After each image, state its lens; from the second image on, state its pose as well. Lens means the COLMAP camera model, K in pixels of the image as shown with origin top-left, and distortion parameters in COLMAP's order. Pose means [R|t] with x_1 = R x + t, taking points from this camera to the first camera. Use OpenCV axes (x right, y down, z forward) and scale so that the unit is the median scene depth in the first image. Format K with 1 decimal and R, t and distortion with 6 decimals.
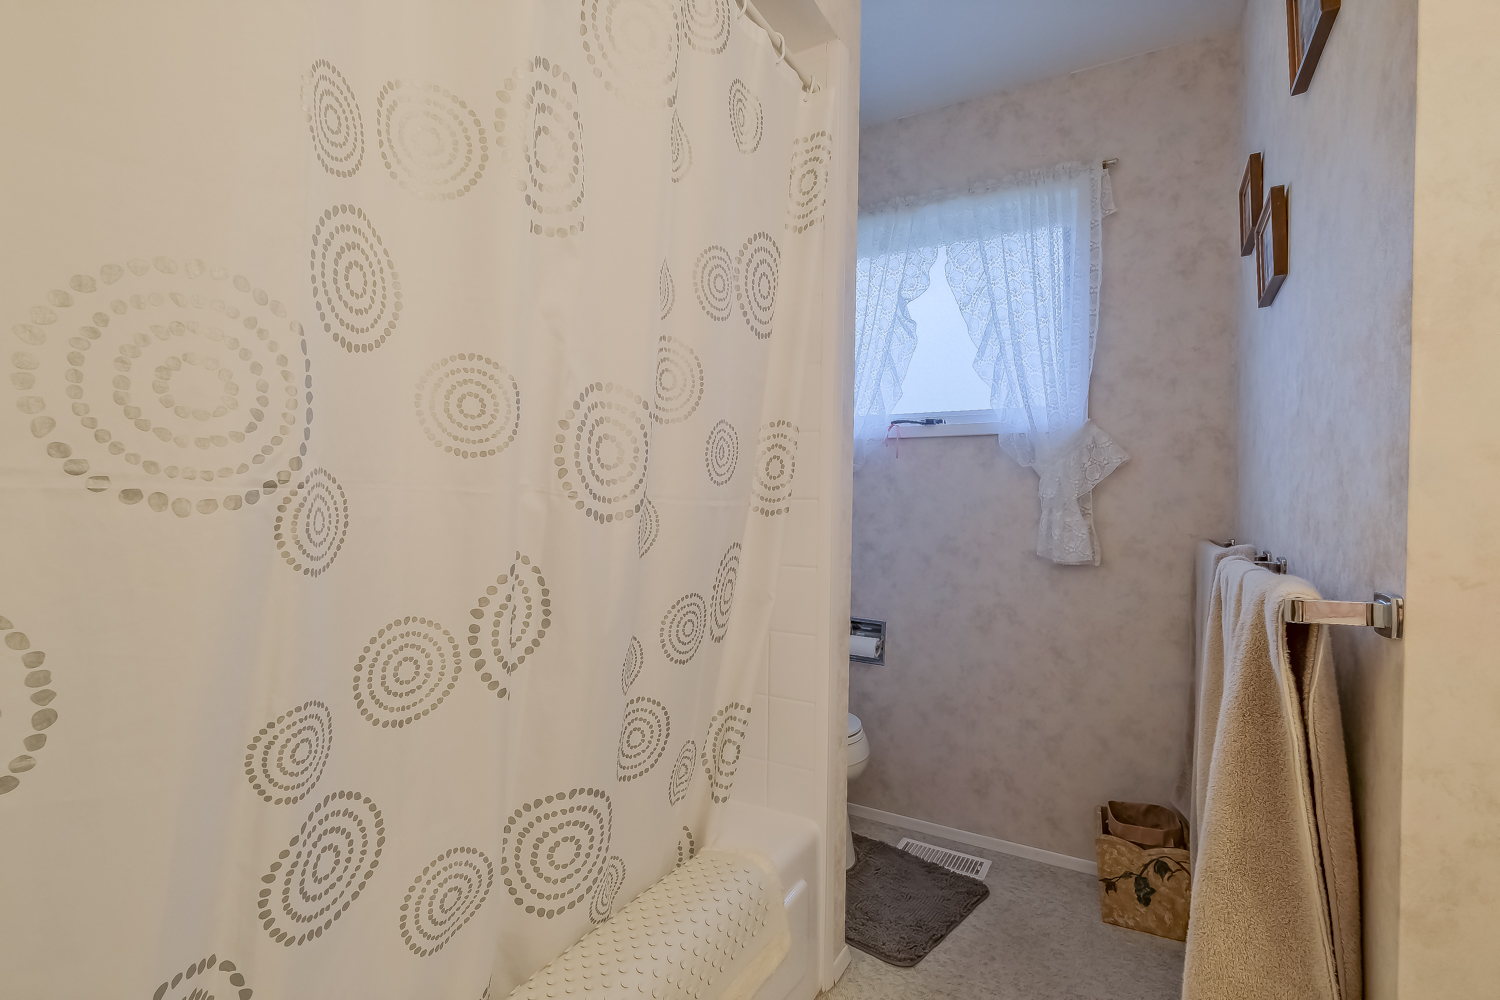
lens RADIAL K [[727.3, 0, 746.0], [0, 727.3, 504.5], [0, 0, 1]] dist [0.002123, -0.000186]
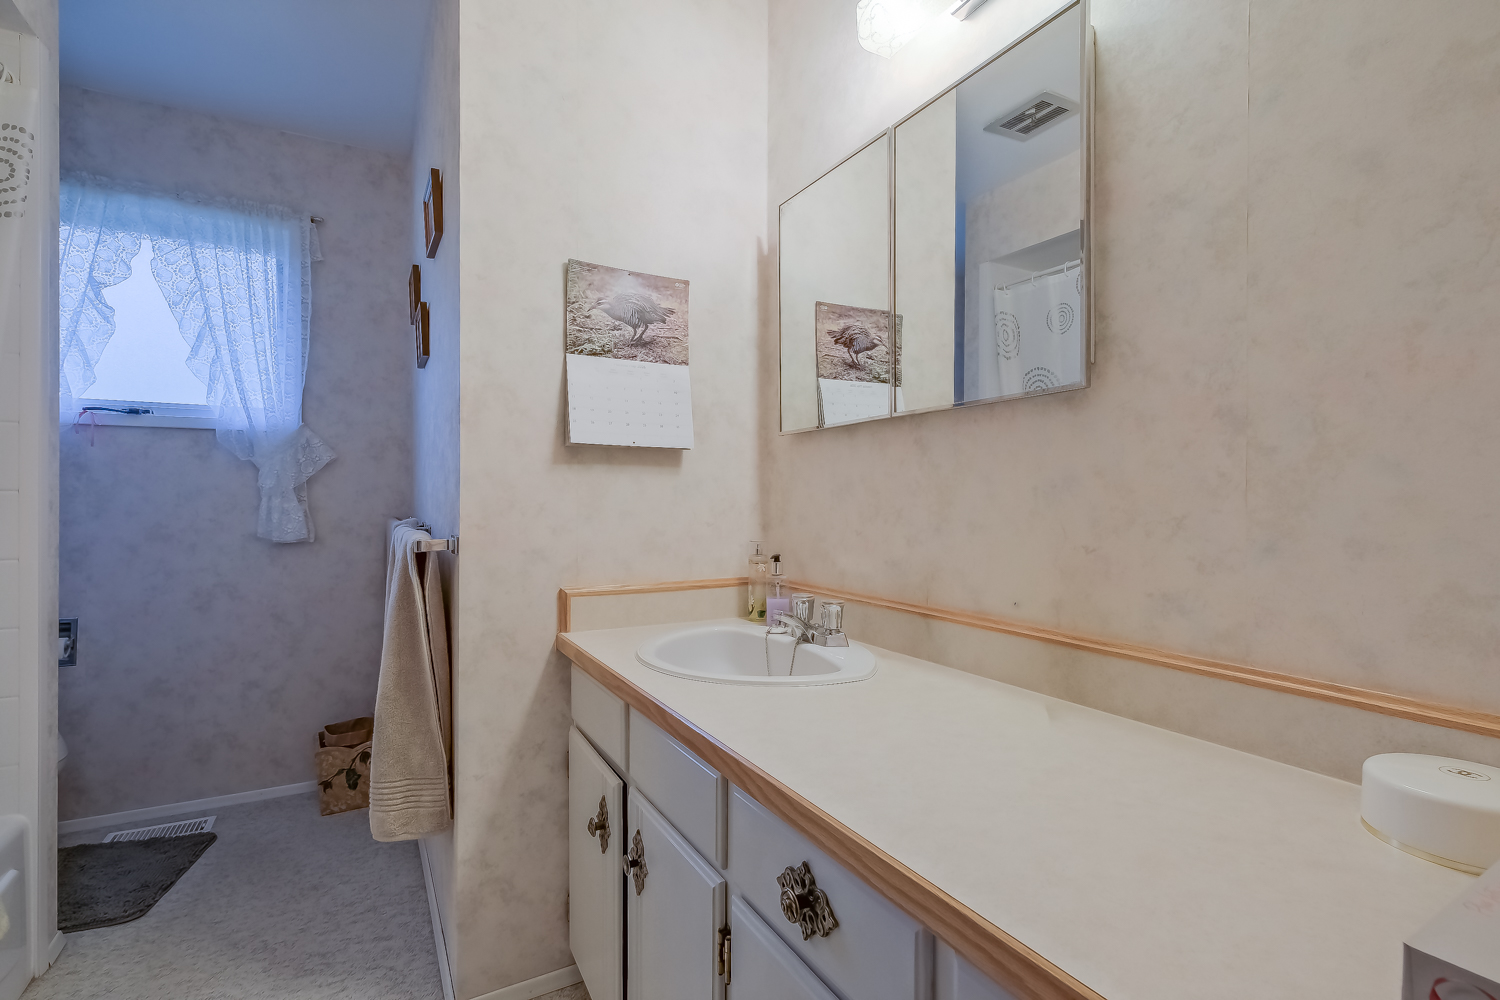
lens RADIAL K [[727.3, 0, 746.6], [0, 727.3, 501.8], [0, 0, 1]] dist [0.002123, -0.000186]
pose [[0.544617, -0.020298, 0.838439, -0.152778], [0.005816, 0.999774, 0.020426, -0.005268], [-0.838665, -0.006248, 0.544612, -0.296995]]
